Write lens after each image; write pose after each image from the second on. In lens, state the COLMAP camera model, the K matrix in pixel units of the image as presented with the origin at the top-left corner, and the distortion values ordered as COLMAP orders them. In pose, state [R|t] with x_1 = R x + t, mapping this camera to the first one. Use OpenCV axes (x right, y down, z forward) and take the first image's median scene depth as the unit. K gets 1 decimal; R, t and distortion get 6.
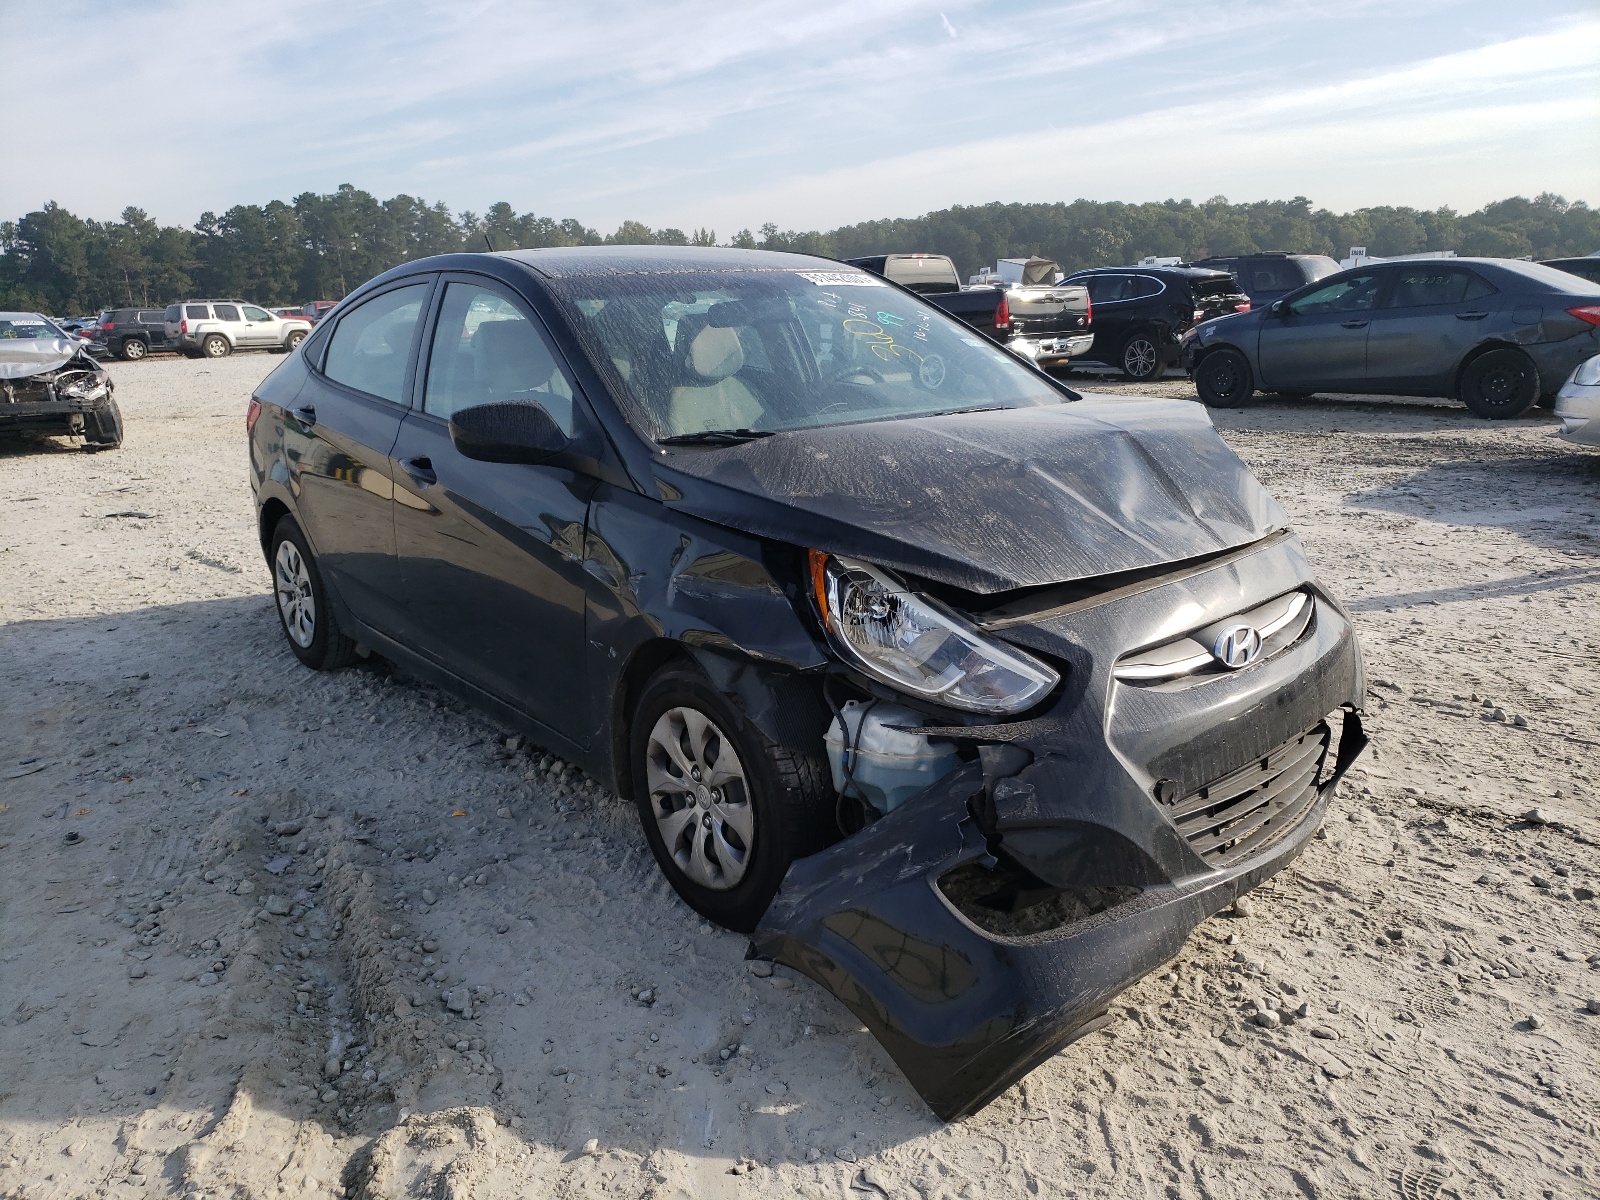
lens RADIAL K [[1215.0, 0, 798.7], [0, 1215.0, 599.3], [0, 0, 1]] dist [-0.009276, 0.028176]
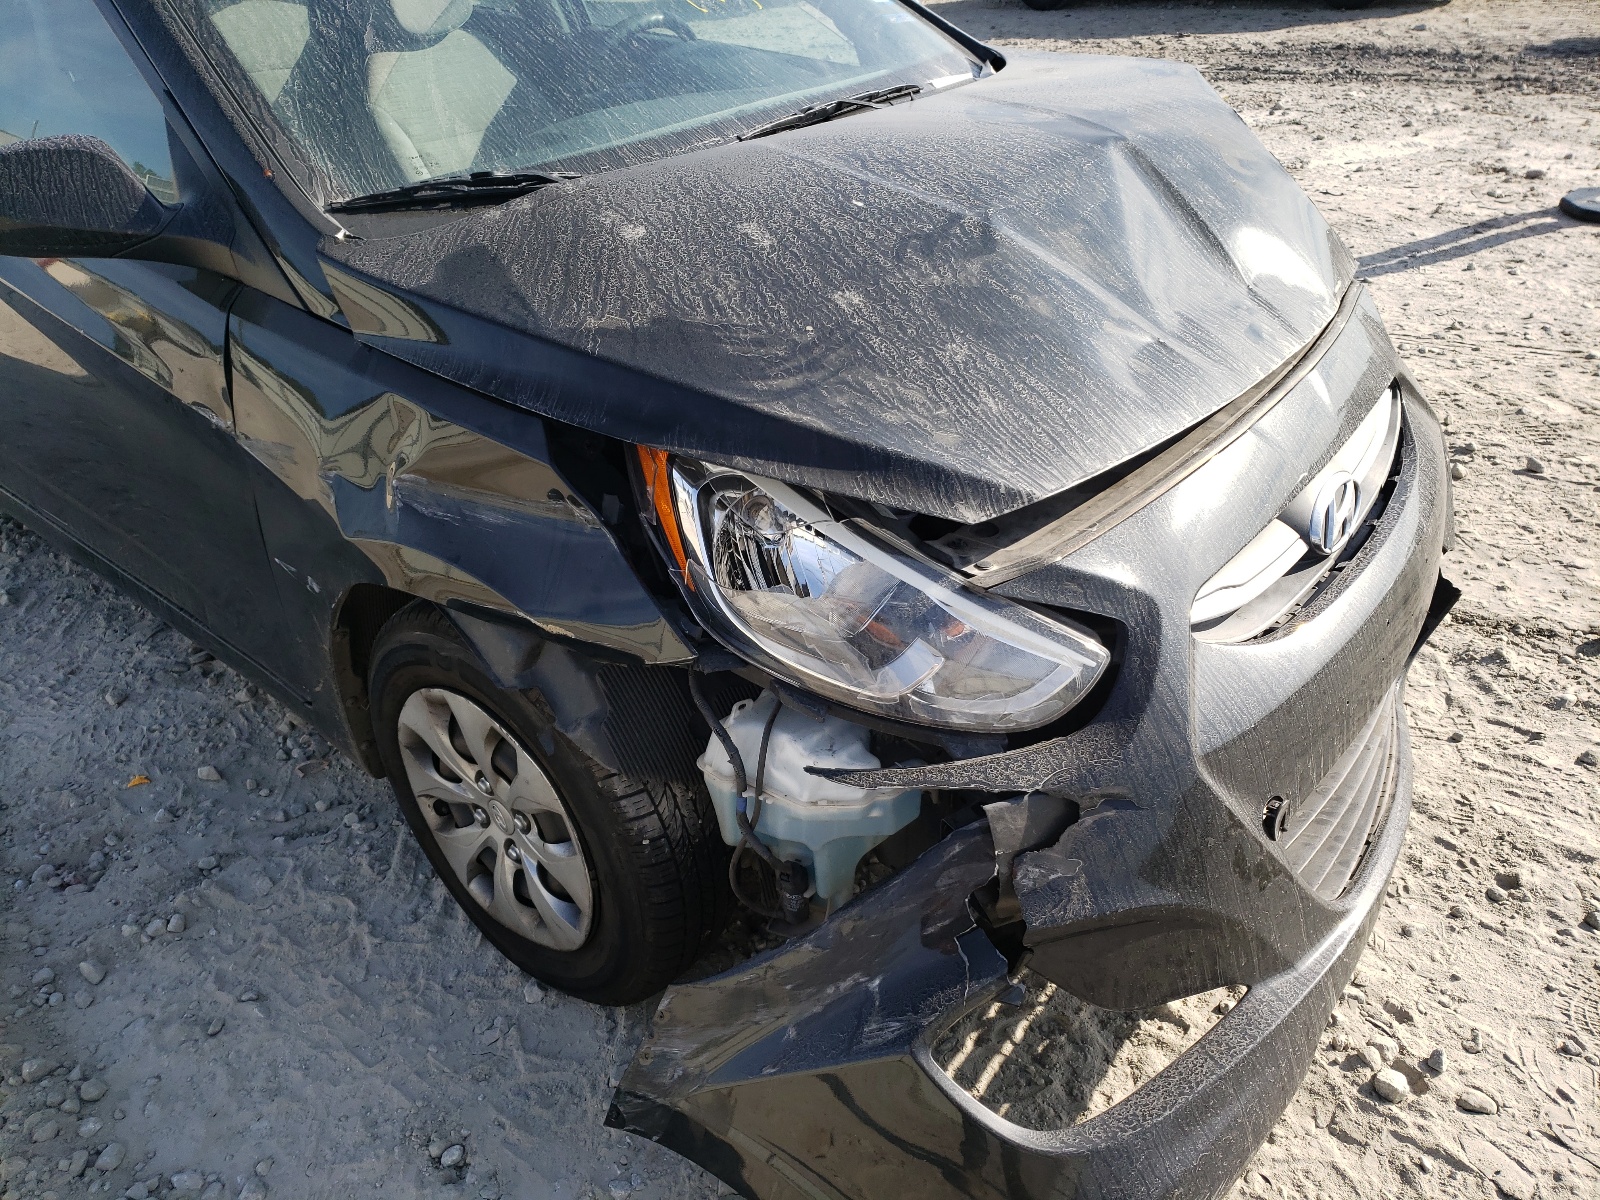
lens RADIAL K [[1215.0, 0, 775.1], [0, 1215.0, 605.4], [0, 0, 1]] dist [-0.009276, 0.028176]
pose [[0.985375, -0.112682, 0.127824, -0.007769], [0.070281, 0.952117, 0.297545, -0.120459], [-0.155232, -0.284210, 0.946112, 0.432716]]
